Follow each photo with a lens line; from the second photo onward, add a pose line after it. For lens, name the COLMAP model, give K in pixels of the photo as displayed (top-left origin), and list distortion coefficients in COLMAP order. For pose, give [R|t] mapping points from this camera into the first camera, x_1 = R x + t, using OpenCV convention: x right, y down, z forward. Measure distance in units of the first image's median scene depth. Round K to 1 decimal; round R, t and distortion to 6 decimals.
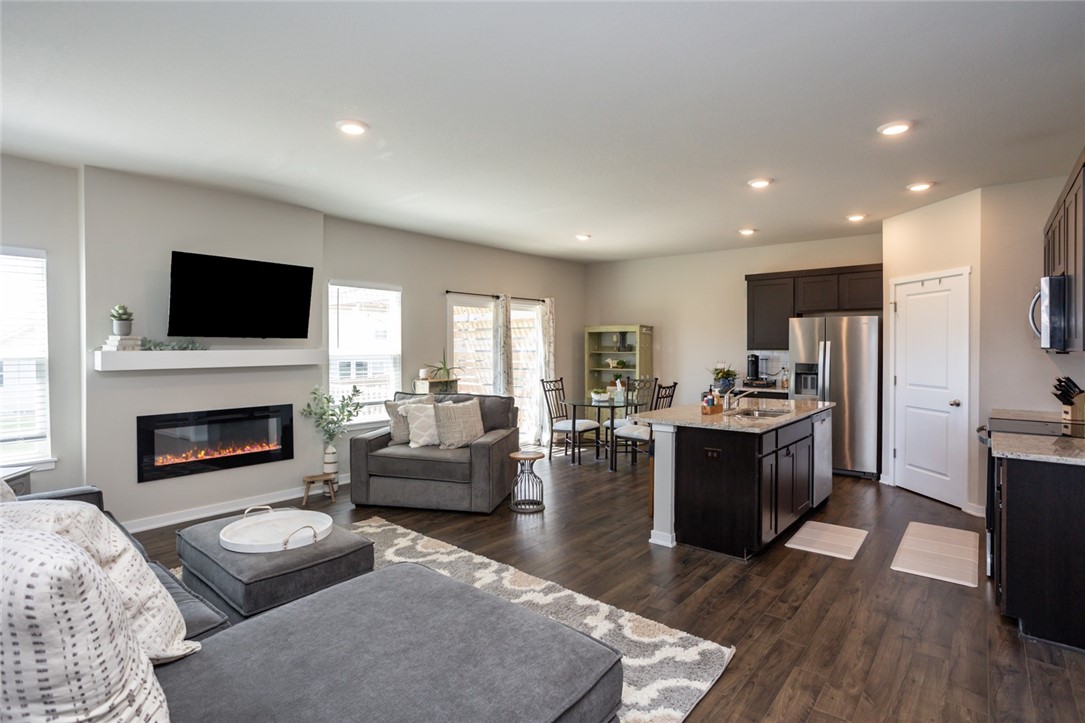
lens RADIAL K [[533.8, 0, 542.5], [0, 533.8, 361.5], [0, 0, 1]] dist [0.000573, 0.000232]
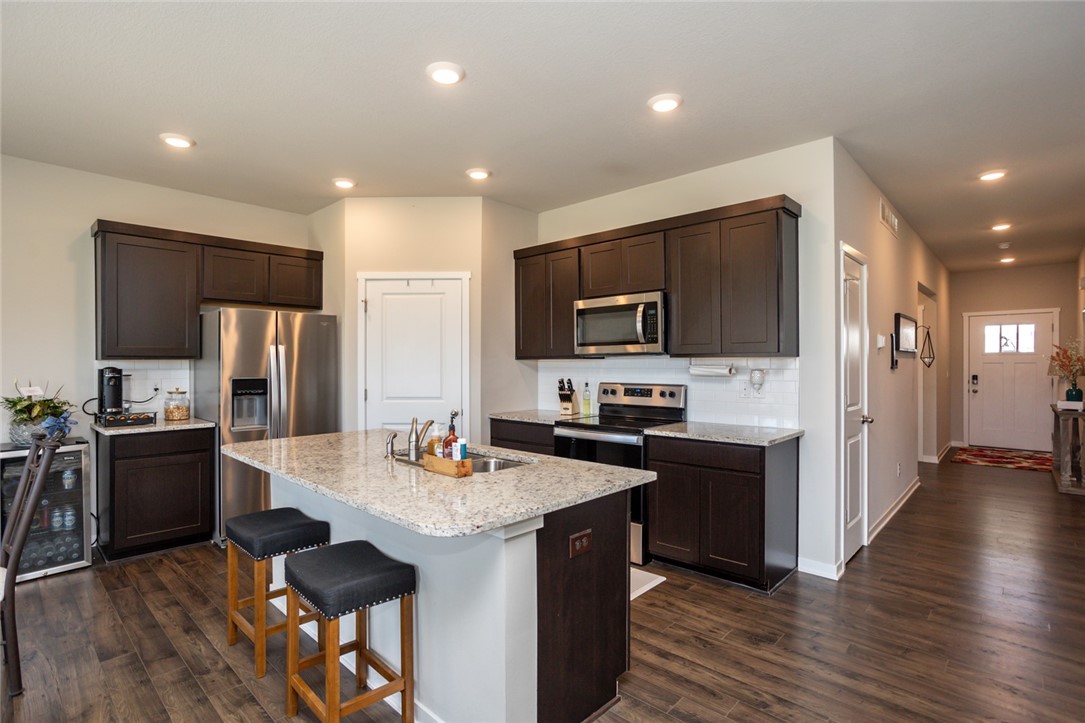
lens RADIAL K [[536.2, 0, 542.5], [0, 536.2, 361.5], [0, 0, 1]] dist [-0.001578, 0.001769]
pose [[0.067488, -0.000716, 0.997720, -0.162325], [0.029779, 0.999556, -0.001297, -0.007454], [-0.997276, 0.029798, 0.067480, 0.721761]]
